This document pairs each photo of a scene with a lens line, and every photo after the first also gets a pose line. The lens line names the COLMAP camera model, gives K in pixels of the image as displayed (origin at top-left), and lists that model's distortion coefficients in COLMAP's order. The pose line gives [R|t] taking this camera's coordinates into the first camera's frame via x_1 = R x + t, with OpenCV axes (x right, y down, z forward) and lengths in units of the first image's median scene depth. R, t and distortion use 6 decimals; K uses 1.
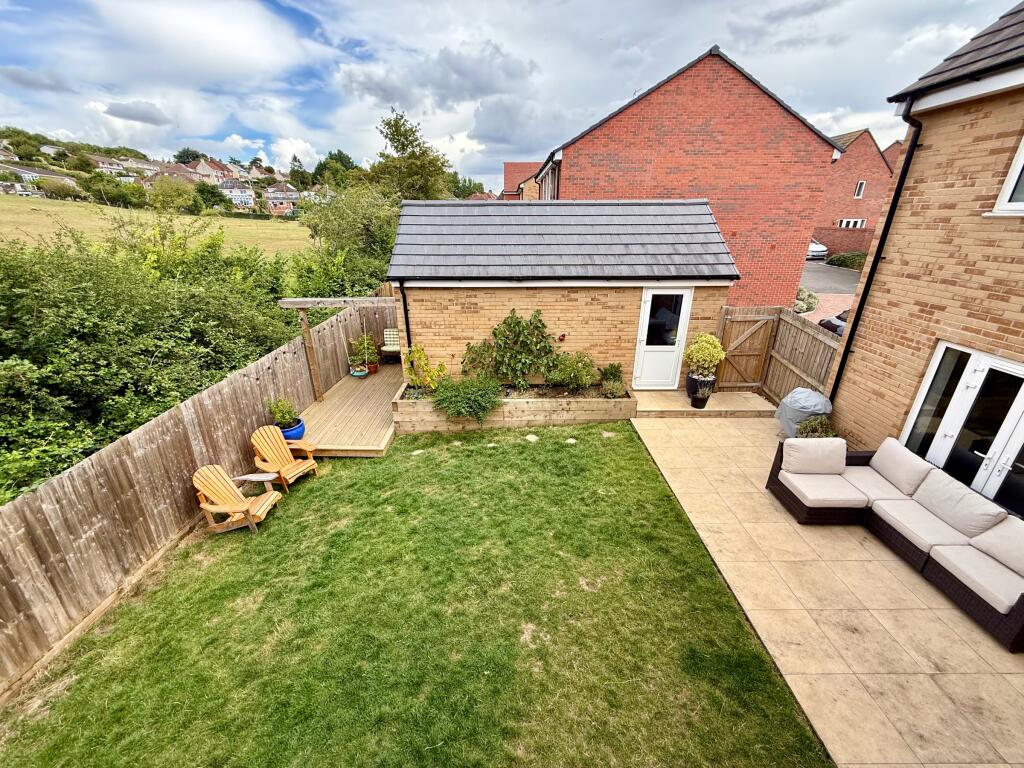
lens RADIAL K [[409.7, 0, 510.1], [0, 409.7, 383.5], [0, 0, 1]] dist [-0.002336, 0.000536]
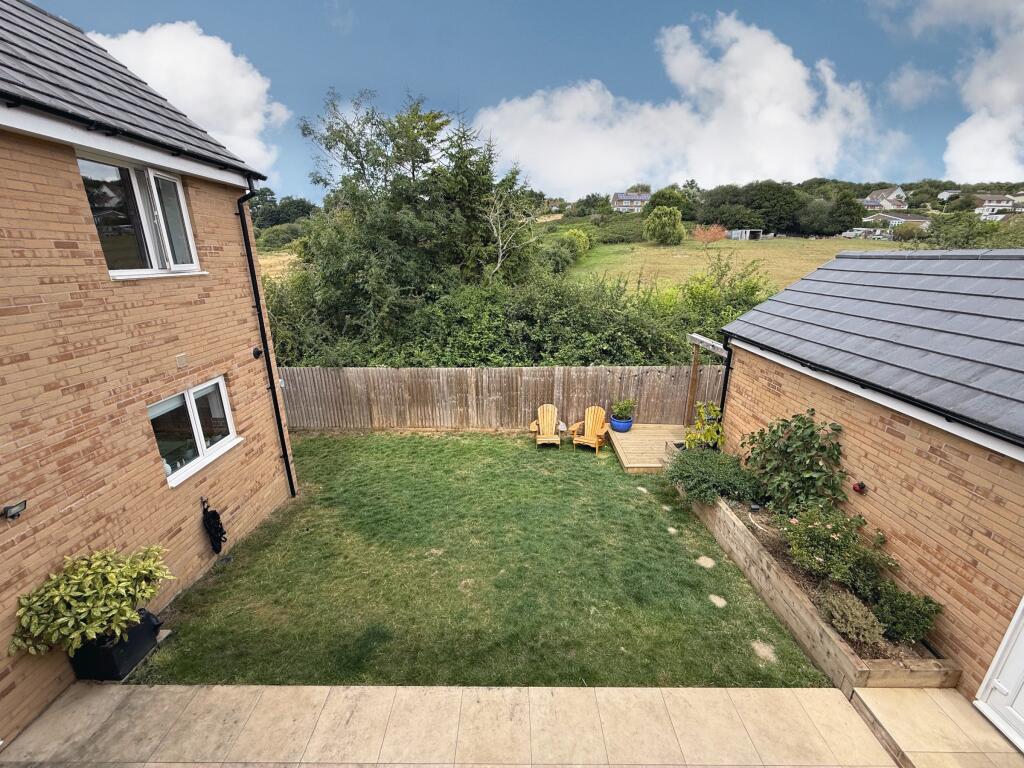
lens RADIAL K [[409.7, 0, 510.1], [0, 409.7, 383.5], [0, 0, 1]] dist [-0.002336, 0.000536]
pose [[-0.011016, 0.303031, -0.952917, 0.649940], [-0.381417, 0.879651, 0.284141, -0.222401], [0.924337, 0.366589, 0.105891, 0.456049]]
